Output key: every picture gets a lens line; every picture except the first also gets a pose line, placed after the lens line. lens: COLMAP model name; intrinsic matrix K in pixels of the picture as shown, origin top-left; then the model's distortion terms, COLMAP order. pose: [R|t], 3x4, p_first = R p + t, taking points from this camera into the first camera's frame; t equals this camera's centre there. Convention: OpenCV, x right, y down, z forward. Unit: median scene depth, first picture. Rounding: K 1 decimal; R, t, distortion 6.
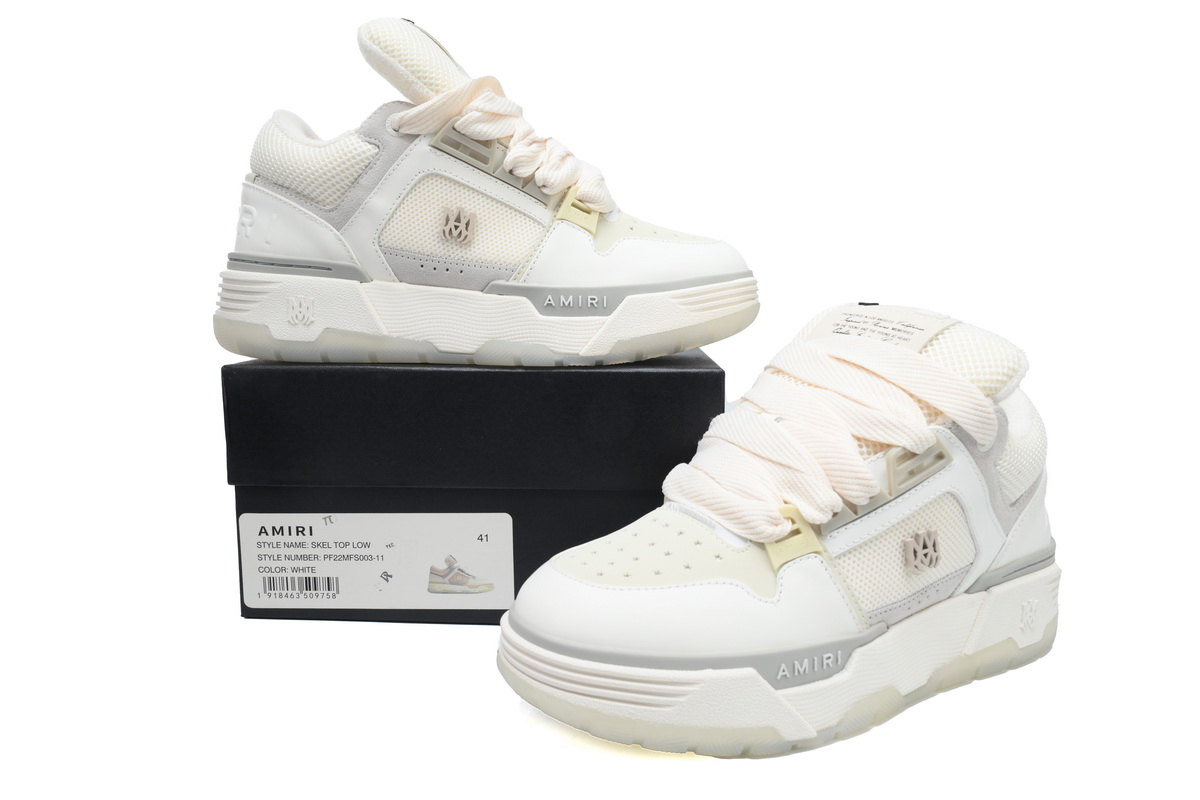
lens RADIAL K [[893.2, 0, 596.4], [0, 893.2, 399.3], [0, 0, 1]] dist [-0.018617, 0.001486]
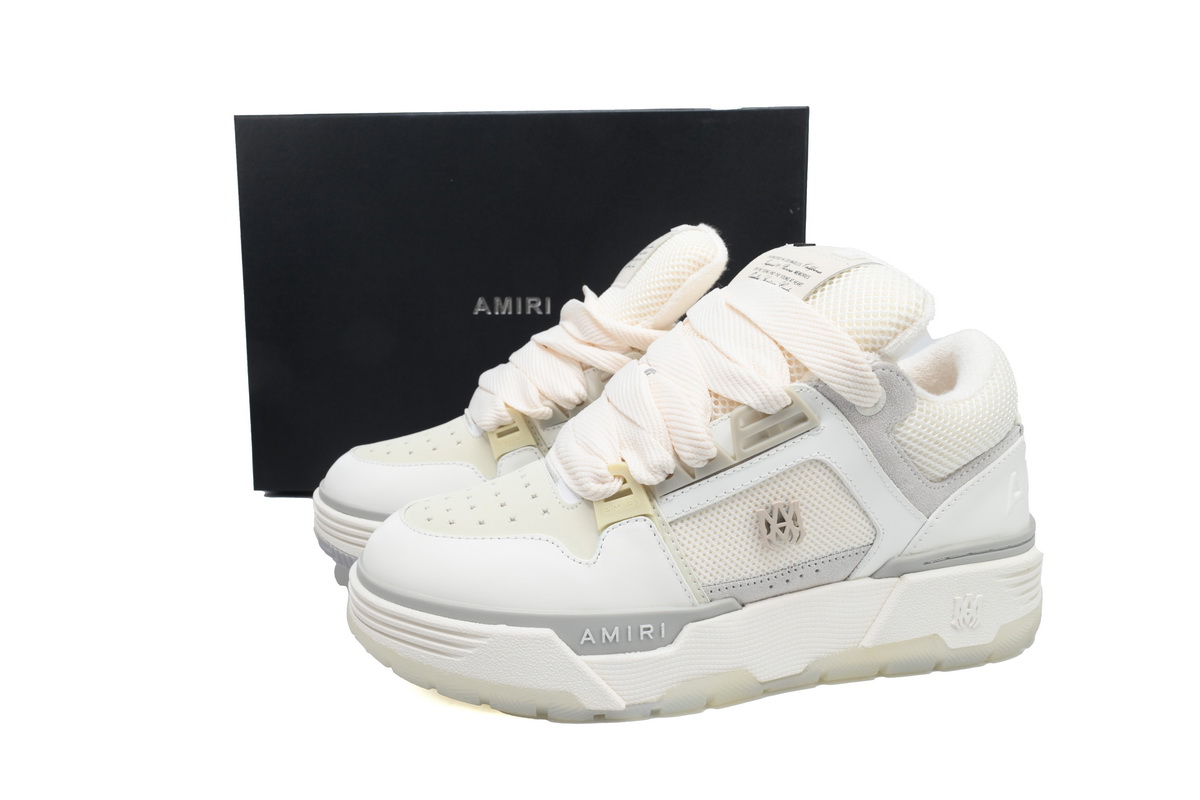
lens RADIAL K [[840.7, 0, 601.0], [0, 840.7, 401.5], [0, 0, 1]] dist [0.010890, -0.002215]
pose [[0.944794, 0.036552, -0.325621, 0.473075], [-0.016927, 0.997876, 0.062901, -0.000857], [0.327228, -0.053917, 0.943406, 0.162387]]
